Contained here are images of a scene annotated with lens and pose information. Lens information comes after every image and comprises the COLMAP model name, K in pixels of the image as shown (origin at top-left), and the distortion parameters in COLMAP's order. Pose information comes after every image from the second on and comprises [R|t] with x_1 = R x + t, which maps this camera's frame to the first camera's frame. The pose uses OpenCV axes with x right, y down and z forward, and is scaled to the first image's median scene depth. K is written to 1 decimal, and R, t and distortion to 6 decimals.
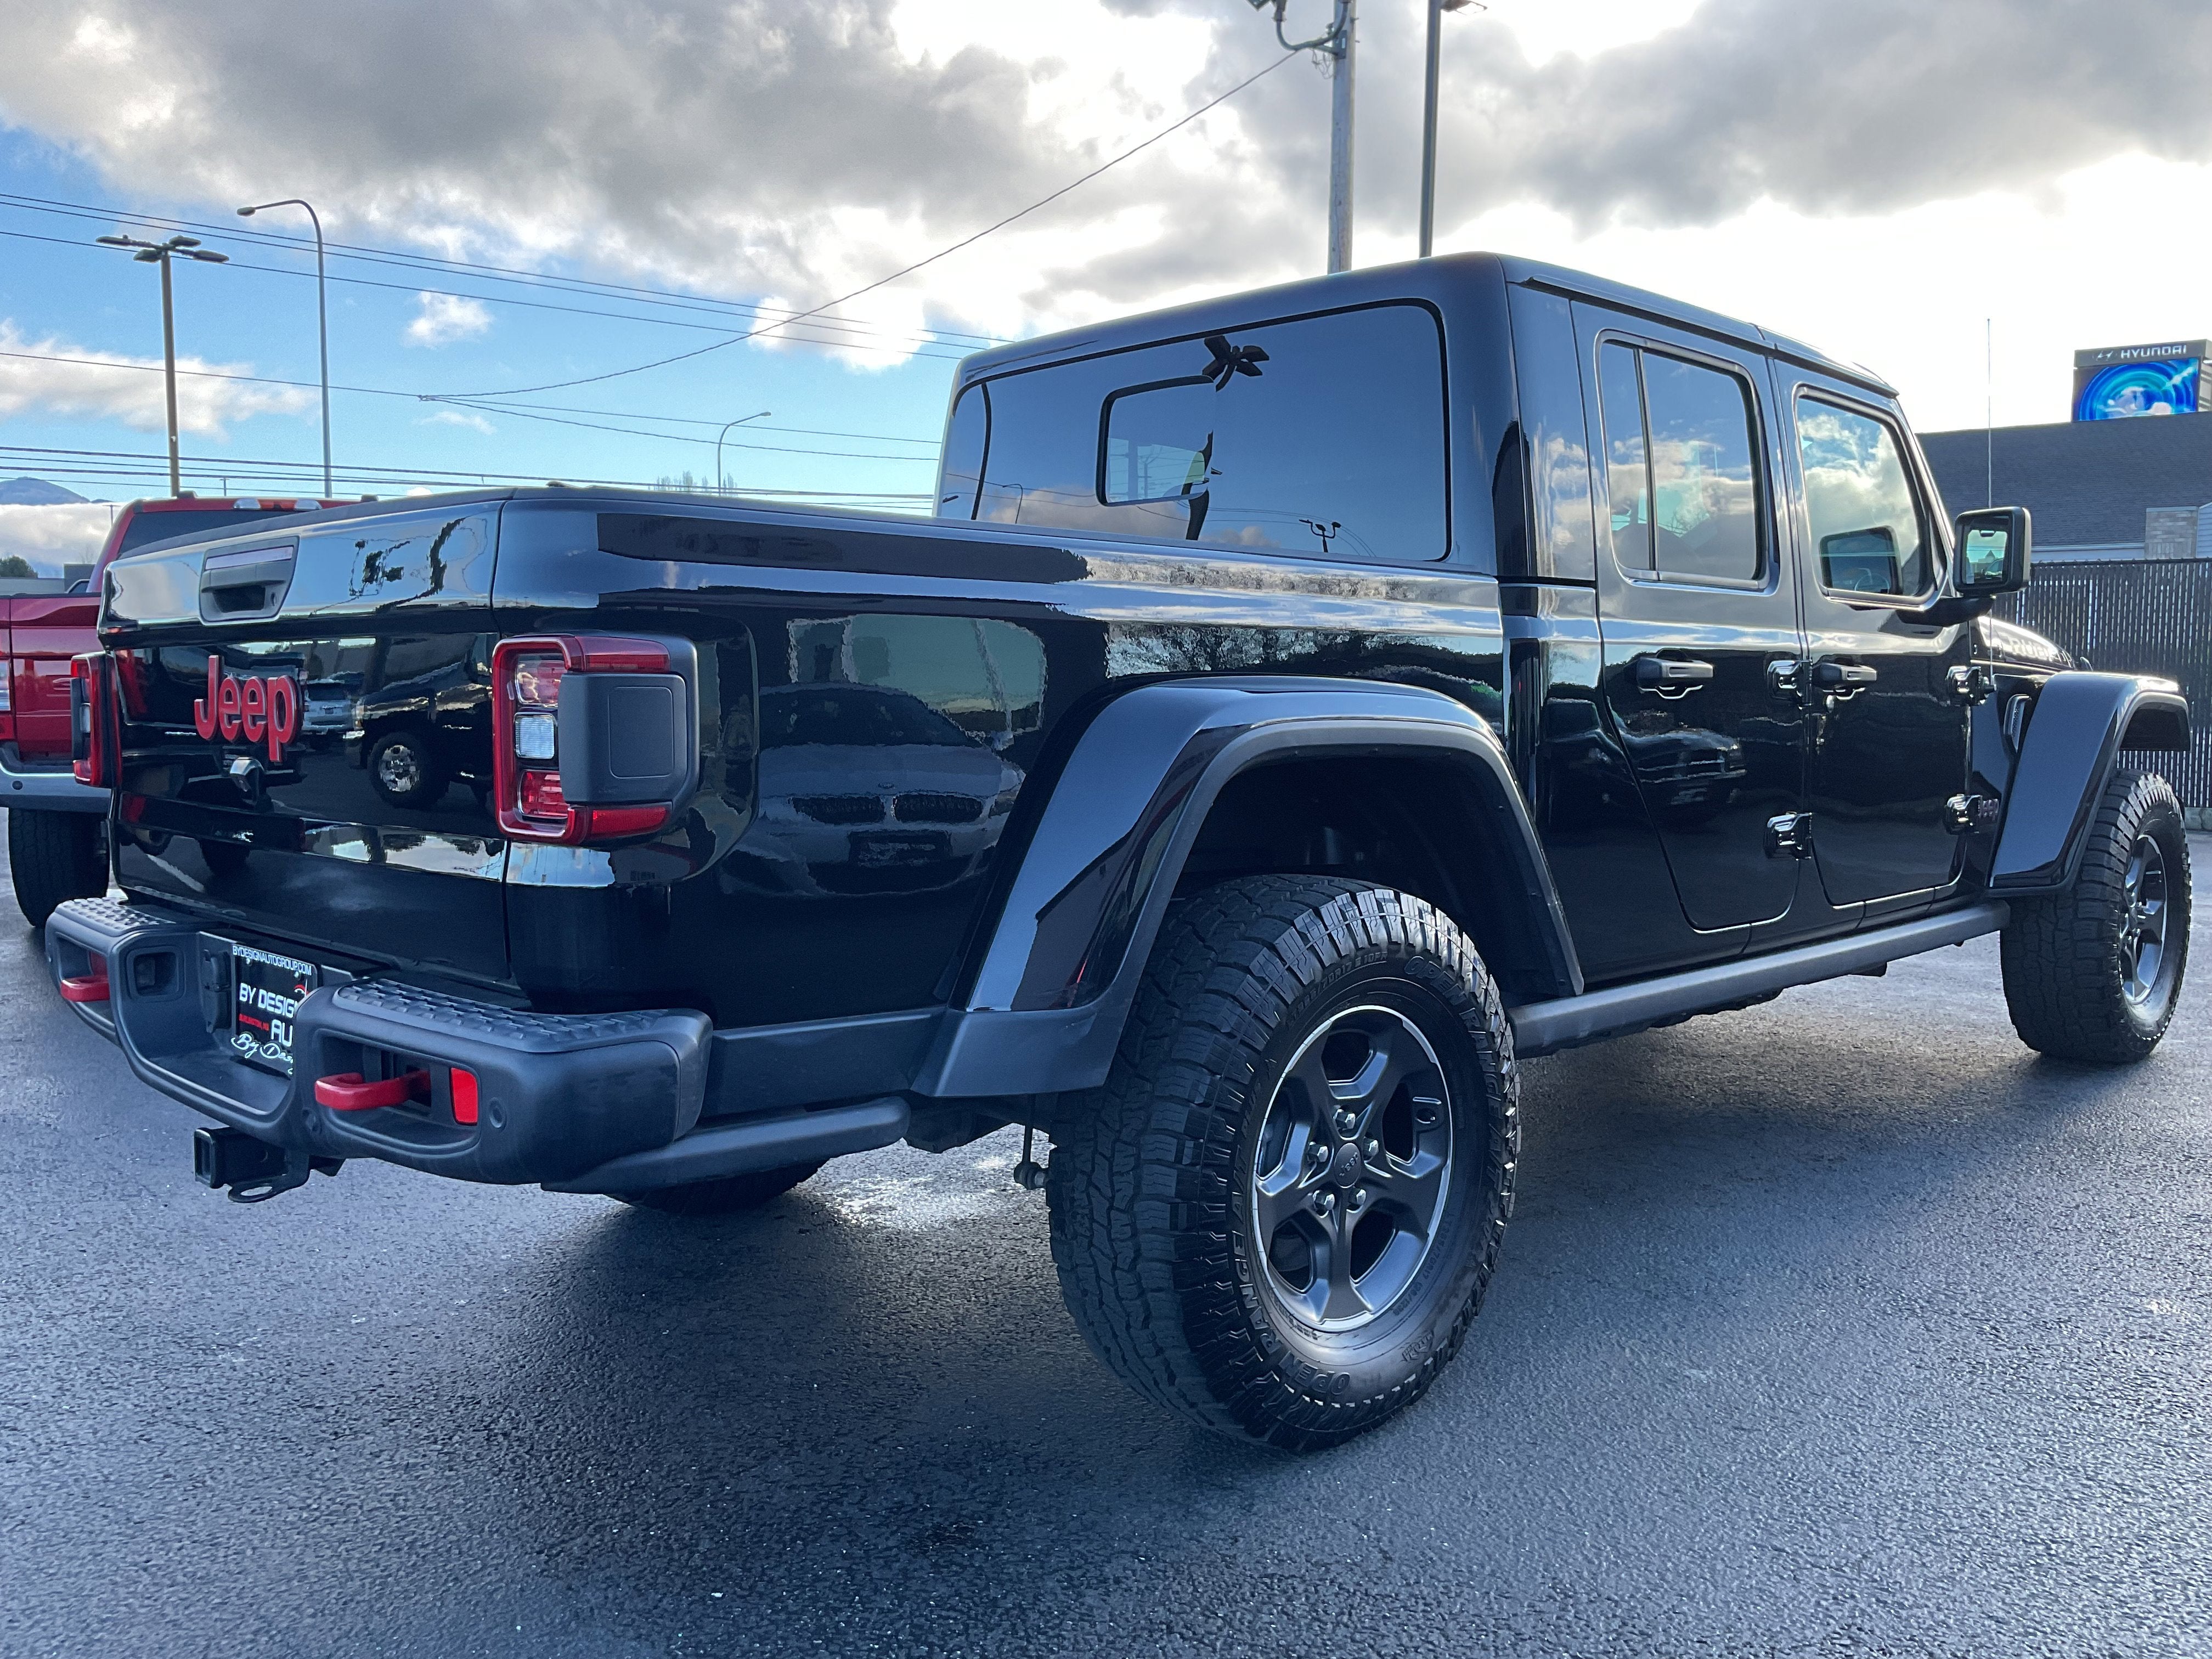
lens RADIAL K [[1849.1, 0, 1118.7], [0, 1849.1, 852.9], [0, 0, 1]] dist [0.085920, -0.222243]
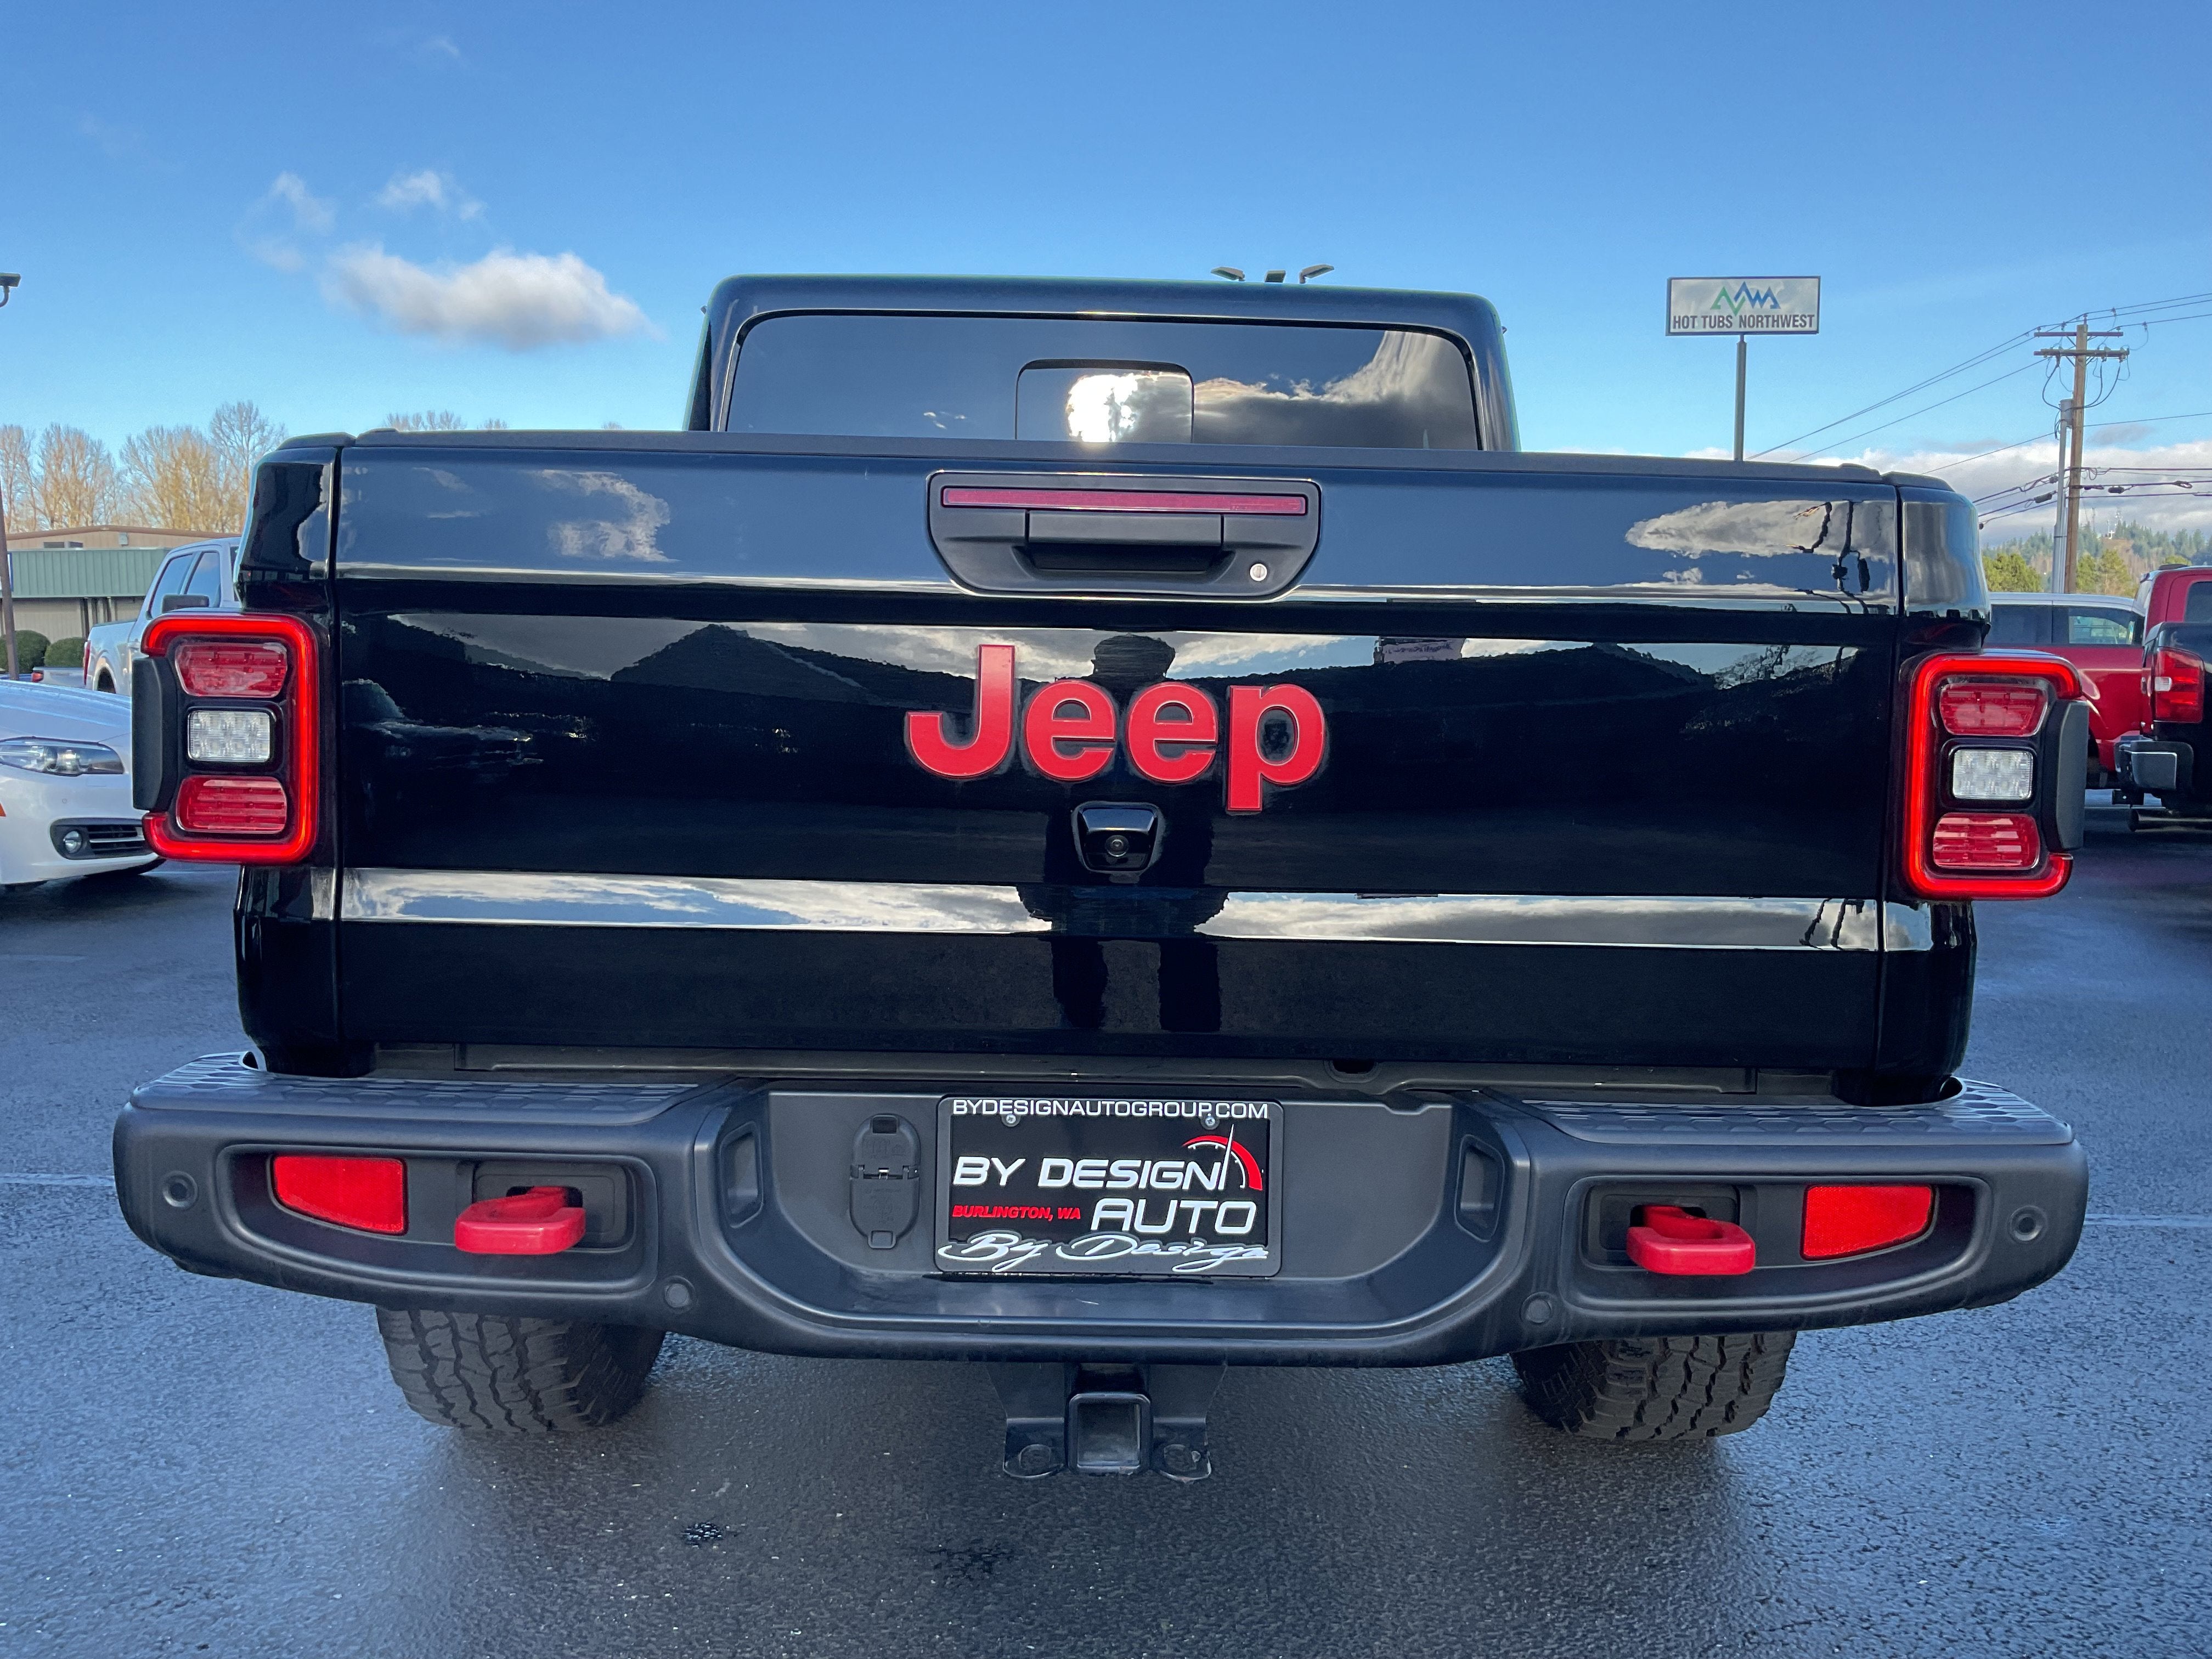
lens RADIAL K [[1849.1, 0, 1118.7], [0, 1849.1, 852.9], [0, 0, 1]] dist [0.085920, -0.222243]
pose [[0.679910, -0.043835, 0.731984, -0.911804], [0.042566, 0.998888, 0.020281, -0.045756], [-0.732059, 0.017368, 0.681020, 0.536908]]
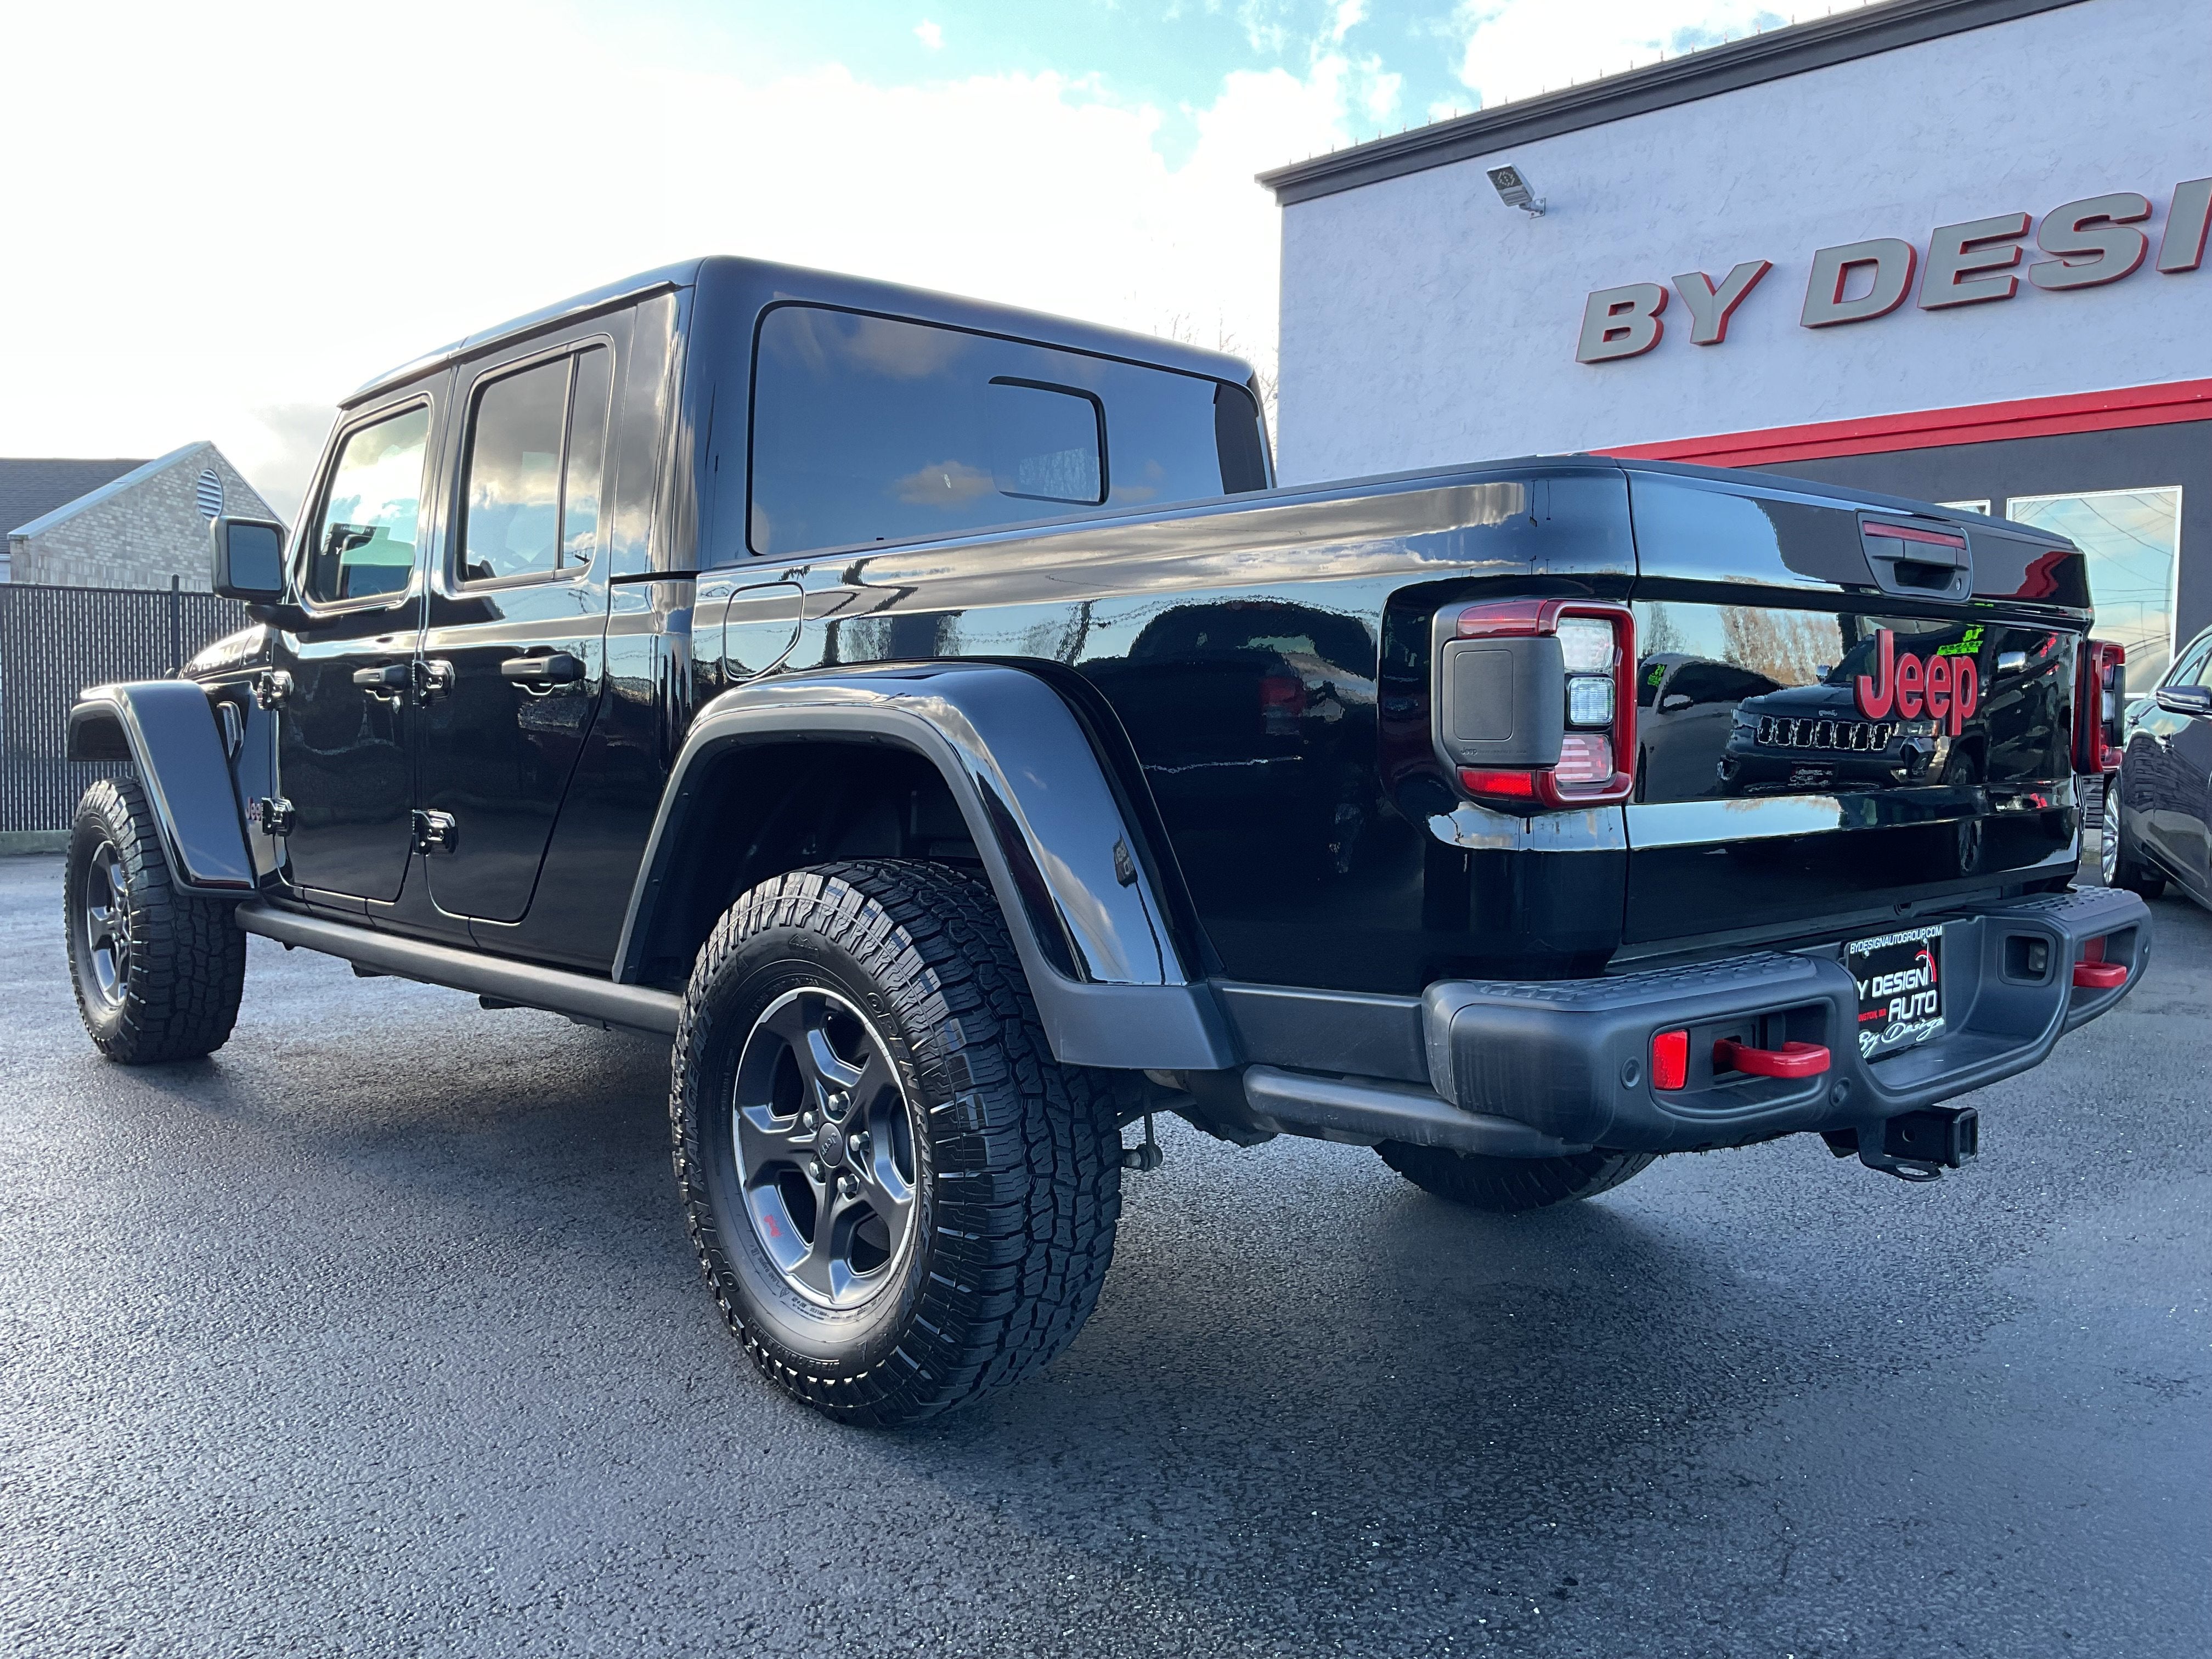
lens RADIAL K [[1827.0, 0, 1106.0], [0, 1827.0, 829.5], [0, 0, 1]] dist [0.091796, -0.183974]
pose [[0.007889, -0.059670, 0.998187, -1.410939], [0.086874, 0.994485, 0.058762, -0.093766], [-0.996188, 0.086253, 0.013029, 1.375272]]
